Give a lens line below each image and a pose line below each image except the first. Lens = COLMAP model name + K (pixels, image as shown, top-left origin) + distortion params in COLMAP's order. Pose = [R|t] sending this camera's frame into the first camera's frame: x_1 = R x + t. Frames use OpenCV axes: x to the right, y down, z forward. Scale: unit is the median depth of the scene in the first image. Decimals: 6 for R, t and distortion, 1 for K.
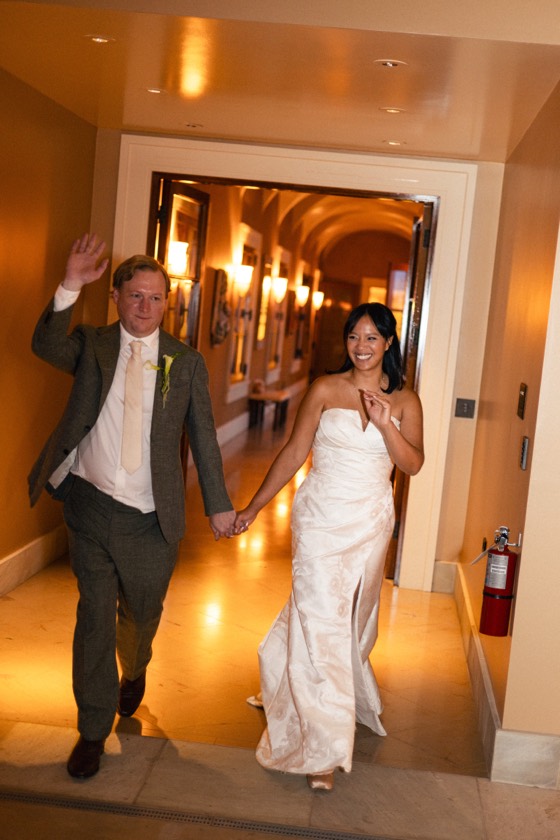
lens RADIAL K [[1164.3, 0, 280.0], [0, 1164.3, 420.0], [0, 0, 1]] dist [-0.000615, 0.004509]
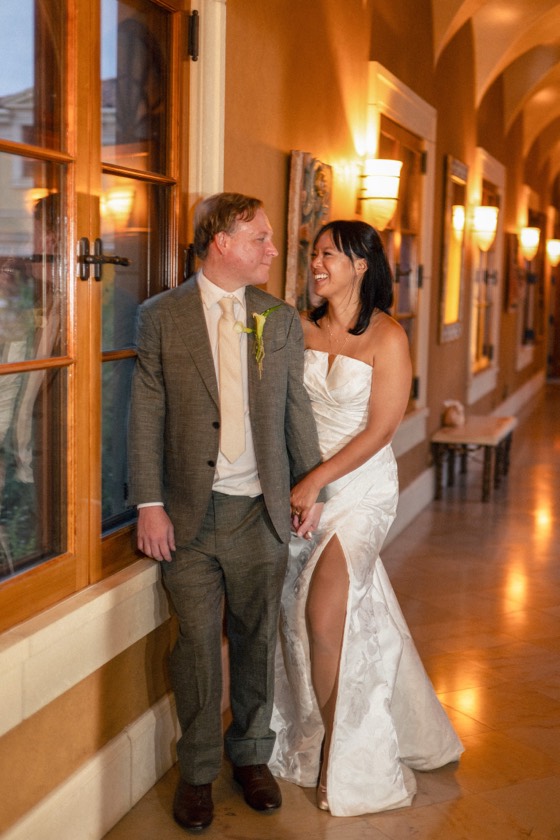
lens RADIAL K [[1043.6, 0, 280.0], [0, 1043.6, 420.0], [0, 0, 1]] dist [0.002681, 0.010451]
pose [[0.972830, -0.055960, -0.224654, 0.010520], [0.062256, 0.997838, 0.021036, -0.035855], [0.222991, -0.034451, 0.974211, 0.466292]]
